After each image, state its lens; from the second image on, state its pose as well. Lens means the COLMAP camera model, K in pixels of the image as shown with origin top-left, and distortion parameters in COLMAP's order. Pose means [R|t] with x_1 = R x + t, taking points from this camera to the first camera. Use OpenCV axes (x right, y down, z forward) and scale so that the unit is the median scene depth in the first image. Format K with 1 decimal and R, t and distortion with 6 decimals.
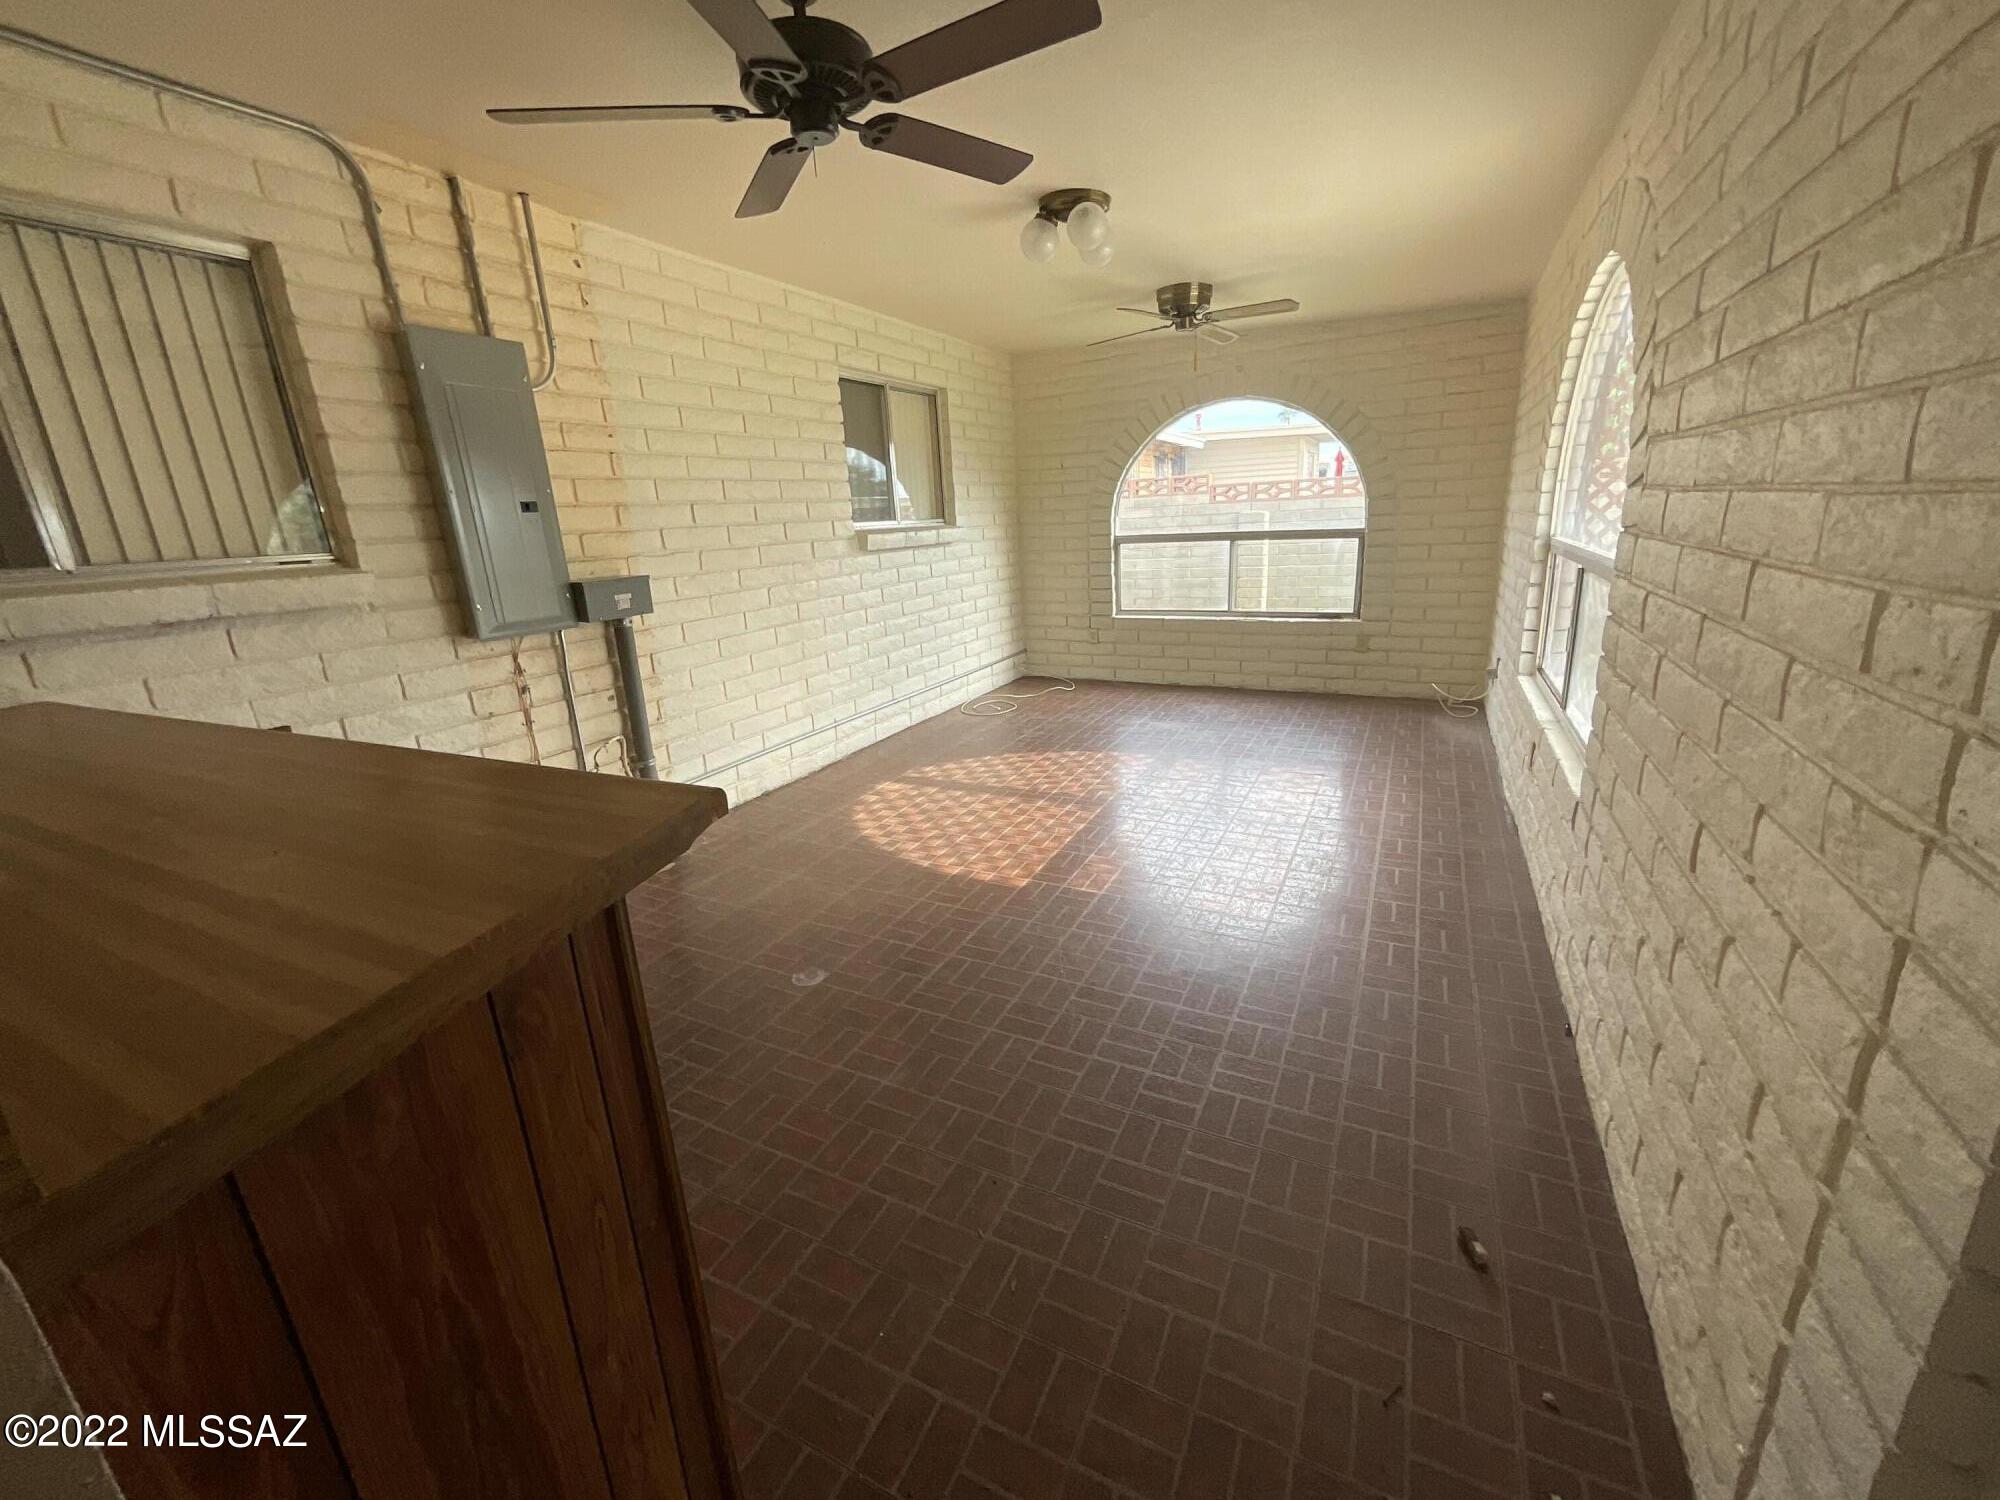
lens RADIAL K [[815.7, 0, 1001.7], [0, 815.7, 752.4], [0, 0, 1]] dist [-0.000087, 0.000977]
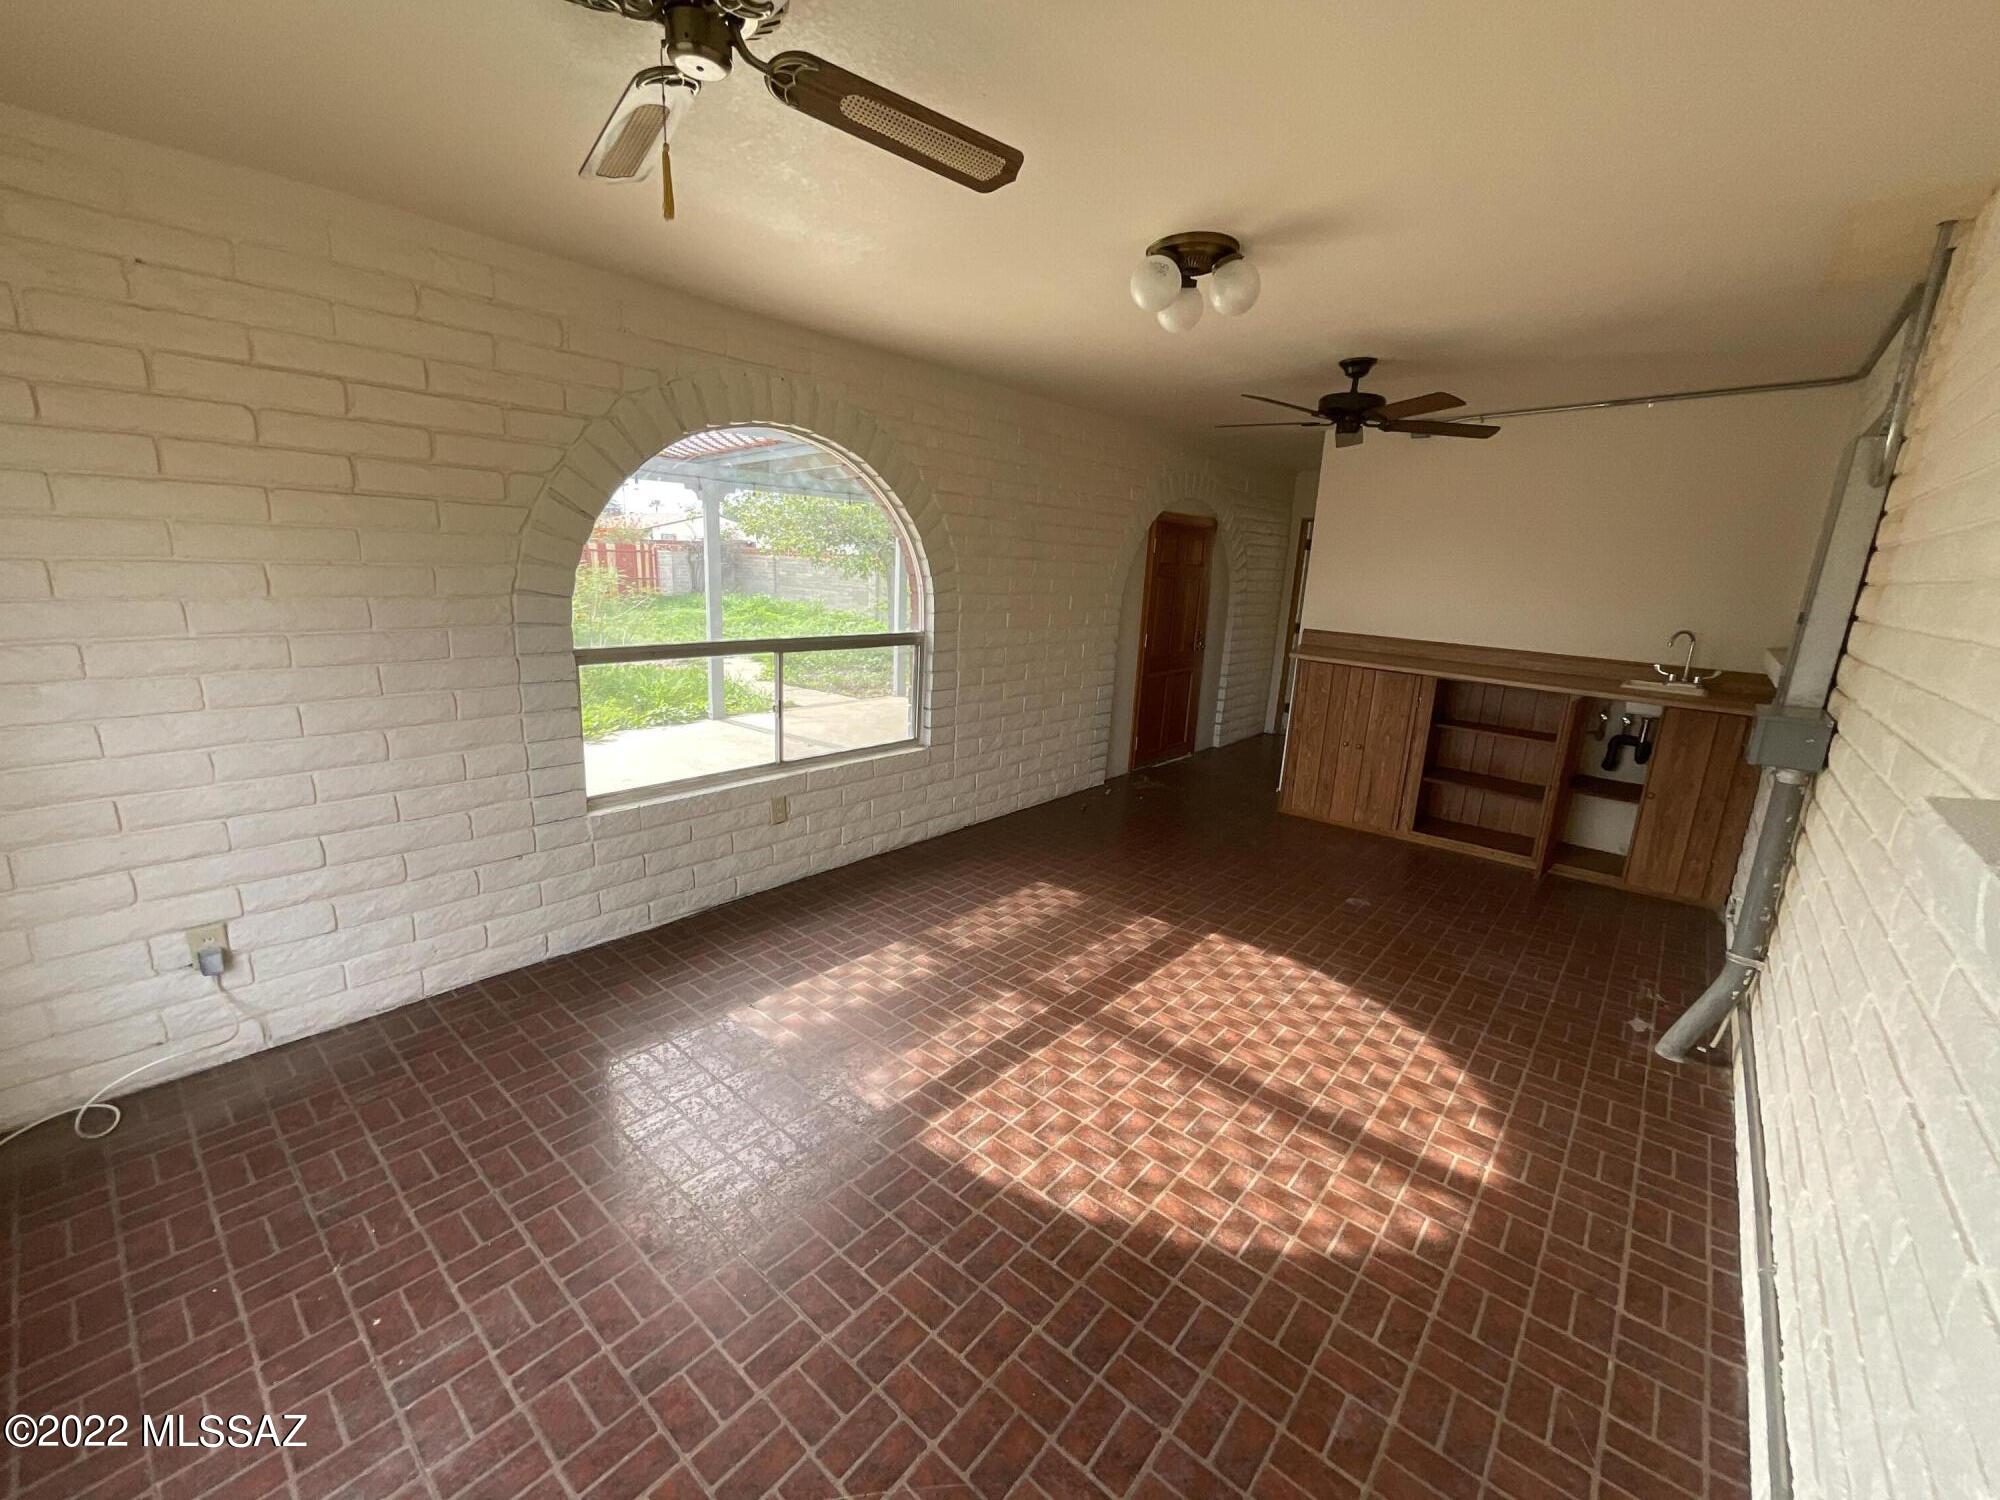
lens RADIAL K [[815.7, 0, 1001.7], [0, 815.7, 752.4], [0, 0, 1]] dist [-0.000087, 0.000977]
pose [[-0.970367, -0.049961, 0.236412, 0.043479], [0.071029, 0.876187, 0.476708, -0.485935], [-0.230958, 0.479374, -0.846675, 1.488291]]
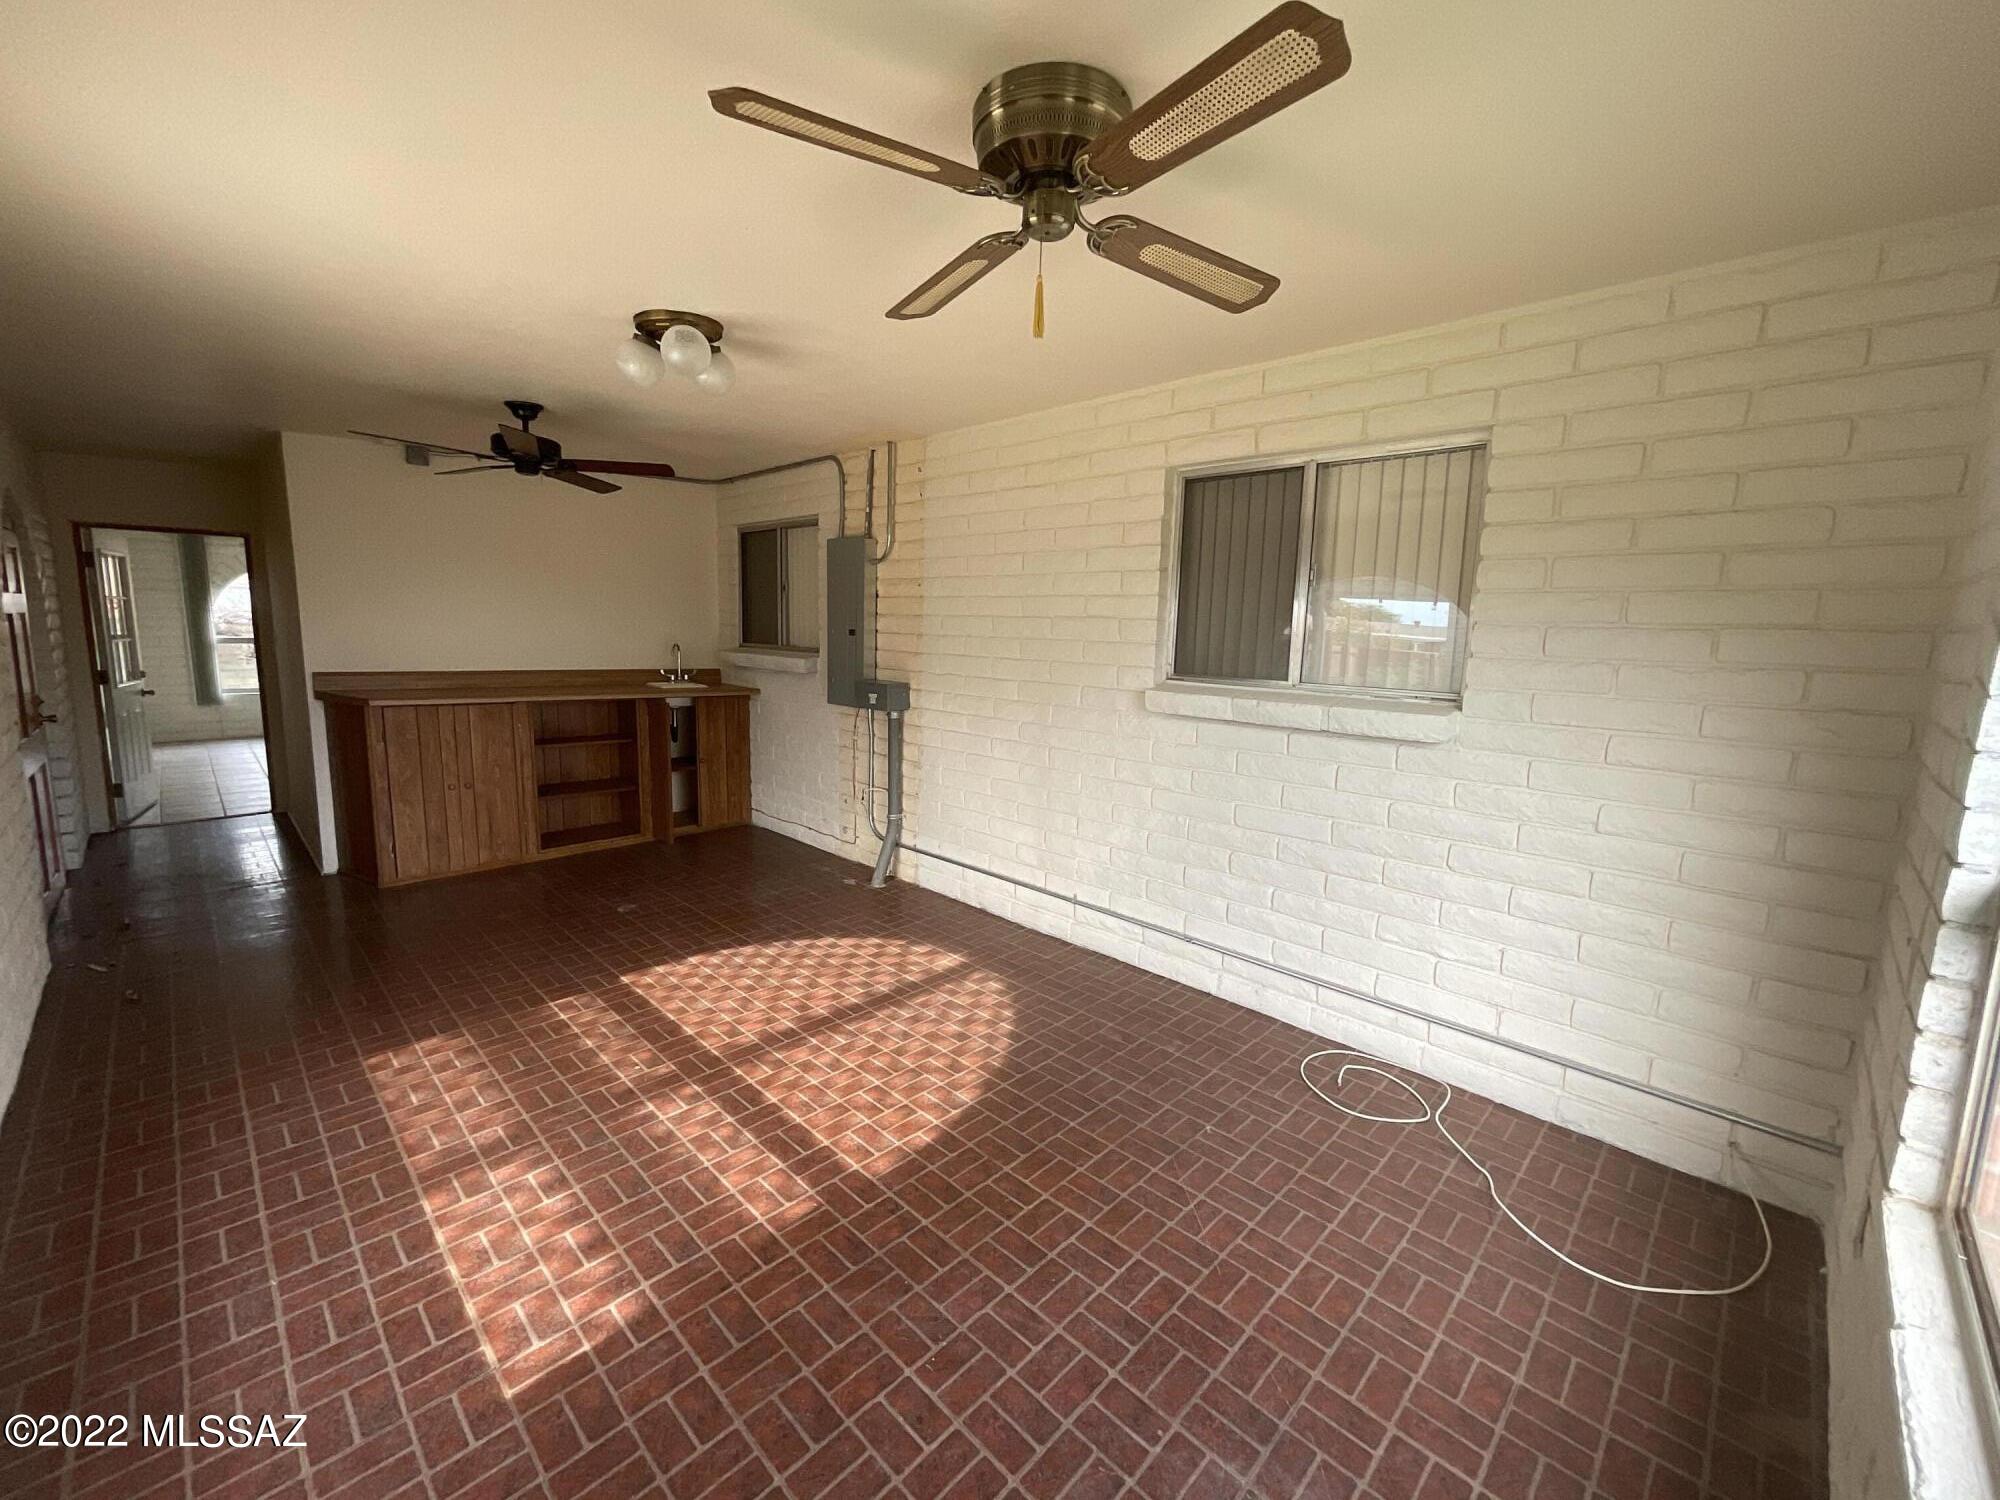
lens RADIAL K [[815.7, 0, 1001.7], [0, 815.7, 752.4], [0, 0, 1]] dist [-0.000087, 0.000977]
pose [[-0.309118, 0.187348, -0.932388, 0.663736], [-0.277982, 0.919788, 0.276976, -0.451514], [0.909490, 0.344805, -0.232244, 1.269483]]
